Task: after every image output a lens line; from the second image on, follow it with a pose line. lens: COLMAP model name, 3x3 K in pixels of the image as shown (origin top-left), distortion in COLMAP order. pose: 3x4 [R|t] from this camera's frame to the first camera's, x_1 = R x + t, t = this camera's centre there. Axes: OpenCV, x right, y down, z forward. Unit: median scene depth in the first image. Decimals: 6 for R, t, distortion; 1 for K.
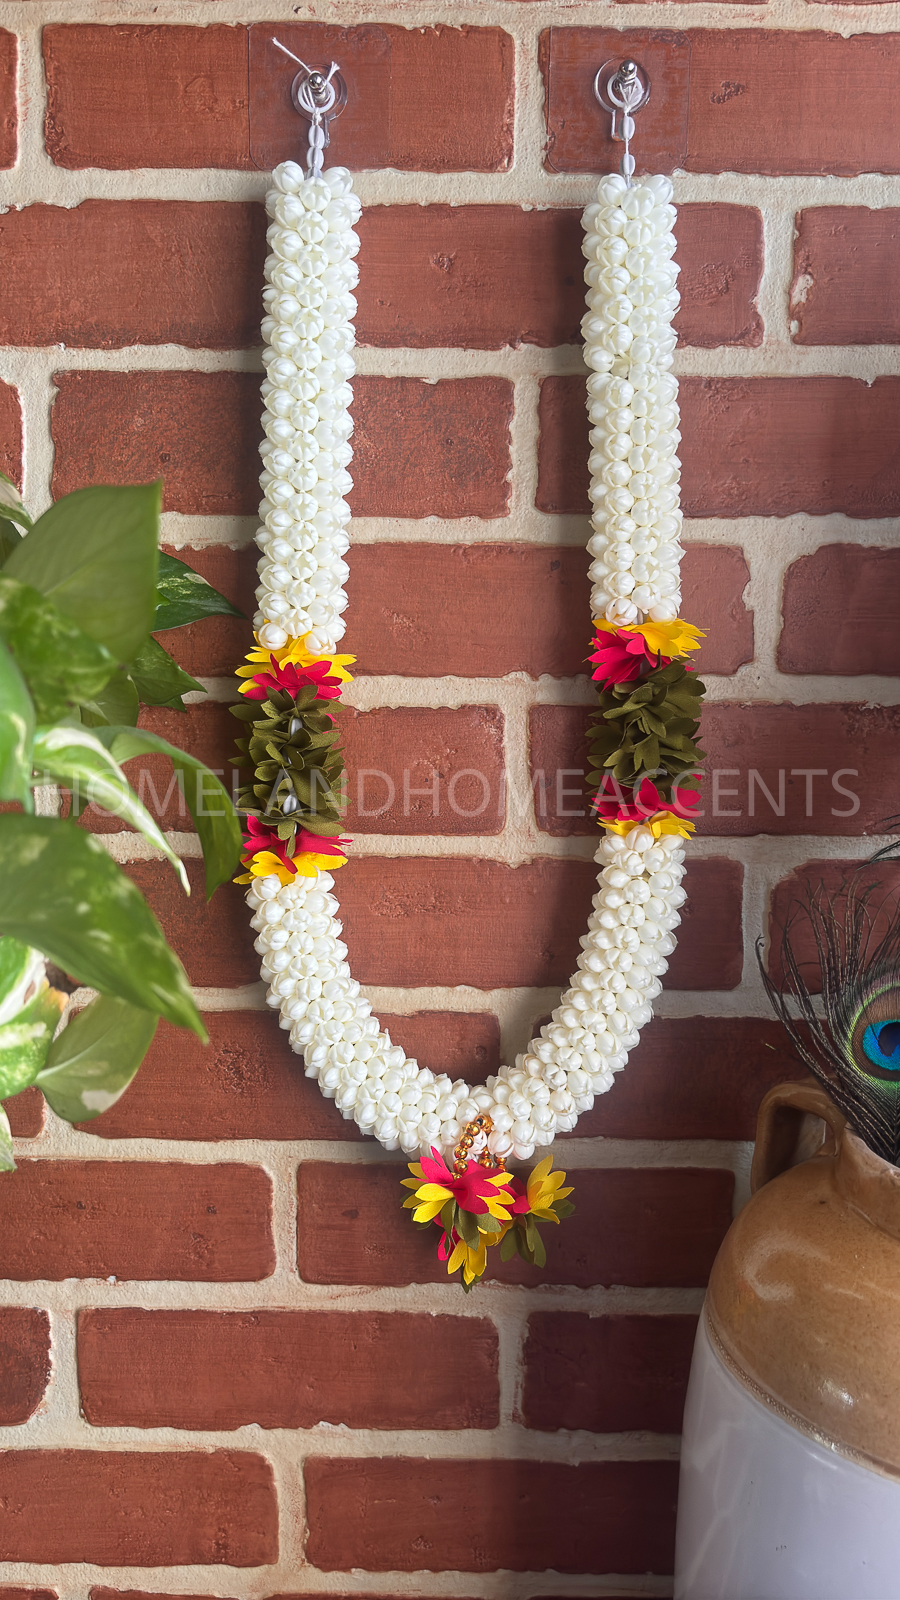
lens RADIAL K [[1141.4, 0, 453.6], [0, 1141.4, 792.1], [0, 0, 1]] dist [0.003737, -0.002737]
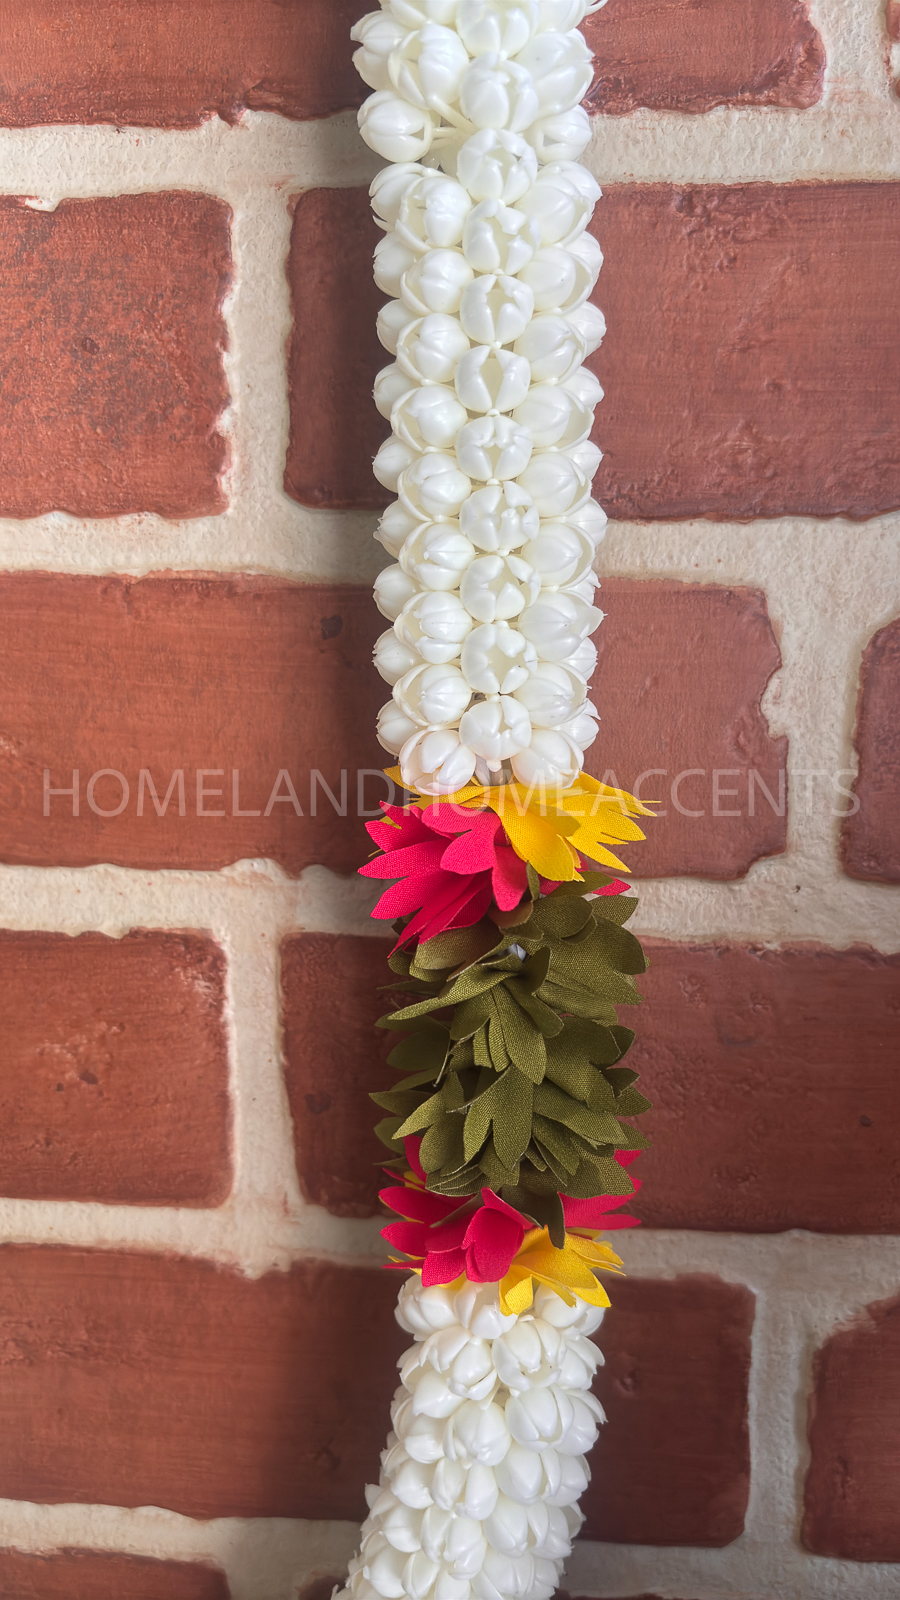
lens RADIAL K [[1203.5, 0, 454.5], [0, 1203.5, 771.8], [0, 0, 1]] dist [-0.027518, 0.031980]
pose [[0.997866, 0.016807, -0.063100, 0.166876], [-0.014866, 0.999405, 0.031109, -0.158500], [0.063585, -0.030105, 0.997522, 0.542730]]
